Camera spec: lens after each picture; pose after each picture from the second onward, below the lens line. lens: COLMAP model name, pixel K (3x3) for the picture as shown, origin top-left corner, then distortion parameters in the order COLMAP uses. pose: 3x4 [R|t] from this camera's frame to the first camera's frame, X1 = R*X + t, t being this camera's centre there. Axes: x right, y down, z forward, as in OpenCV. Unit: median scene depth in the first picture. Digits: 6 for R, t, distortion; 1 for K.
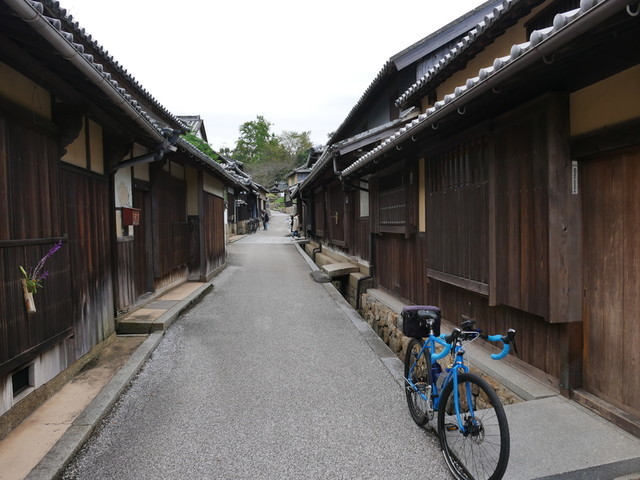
lens RADIAL K [[535.8, 0, 320.0], [0, 535.8, 240.0], [0, 0, 1]] dist [-0.036407, 0.009610]
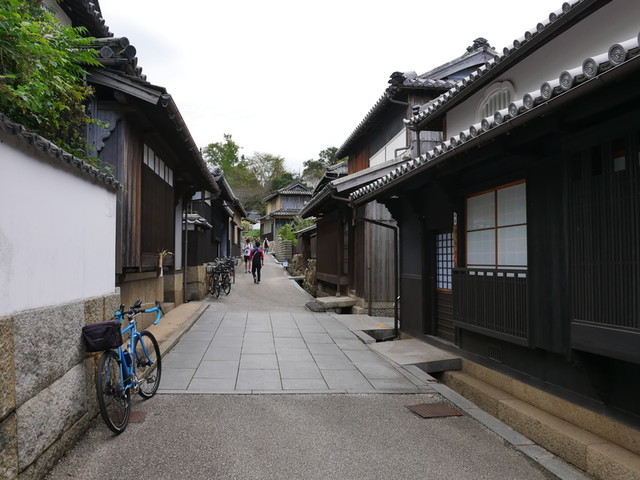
lens RADIAL K [[535.8, 0, 320.0], [0, 535.8, 240.0], [0, 0, 1]] dist [-0.036407, 0.009610]
pose [[0.997095, 0.026802, 0.071298, -0.405733], [-0.021591, 0.997107, -0.072880, -0.135573], [-0.073045, 0.071129, 0.994789, 2.894132]]
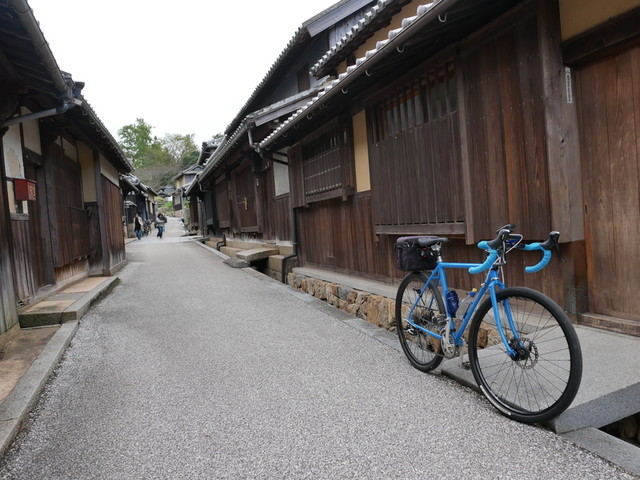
lens RADIAL K [[535.8, 0, 320.0], [0, 535.8, 240.0], [0, 0, 1]] dist [-0.036407, 0.009610]
pose [[0.977232, -0.062299, 0.202819, -0.077371], [0.063334, 0.997991, 0.001390, 0.063855], [-0.202498, 0.011487, 0.979215, 0.094447]]
